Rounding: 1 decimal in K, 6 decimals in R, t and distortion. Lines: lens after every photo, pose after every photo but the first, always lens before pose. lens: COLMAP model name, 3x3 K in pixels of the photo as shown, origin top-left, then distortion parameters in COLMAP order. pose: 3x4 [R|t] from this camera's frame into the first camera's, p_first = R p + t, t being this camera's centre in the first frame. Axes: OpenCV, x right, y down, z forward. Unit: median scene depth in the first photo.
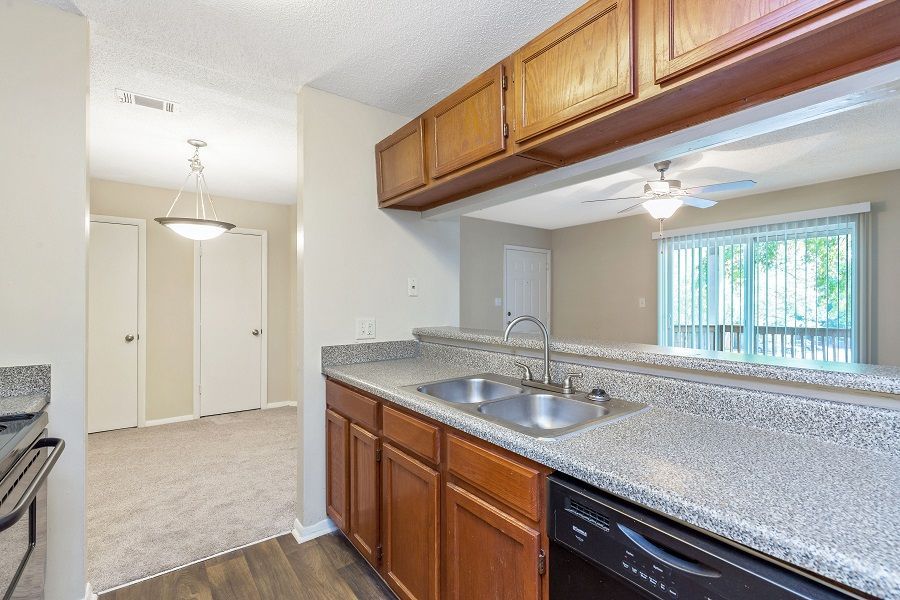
lens RADIAL K [[397.2, 0, 450.0], [0, 397.2, 300.0], [0, 0, 1]] dist [-0.000516, -0.000096]
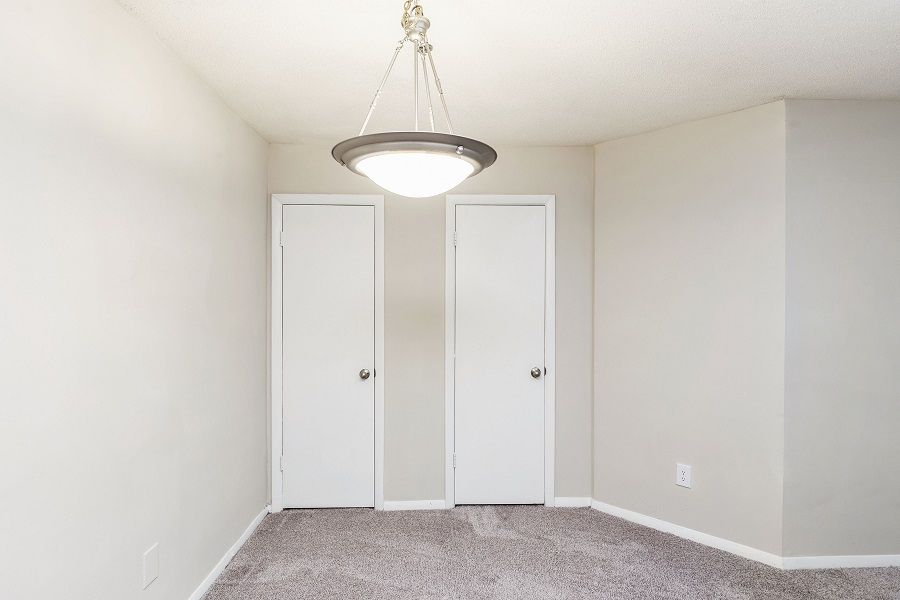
lens RADIAL K [[449.8, 0, 463.9], [0, 449.8, 300.0], [0, 0, 1]] dist [0.000117, 0.000006]
pose [[0.822894, 0.002212, -0.568191, -0.235577], [-0.000400, 0.999994, 0.003314, -0.031249], [0.568195, -0.002499, 0.822890, 0.464016]]
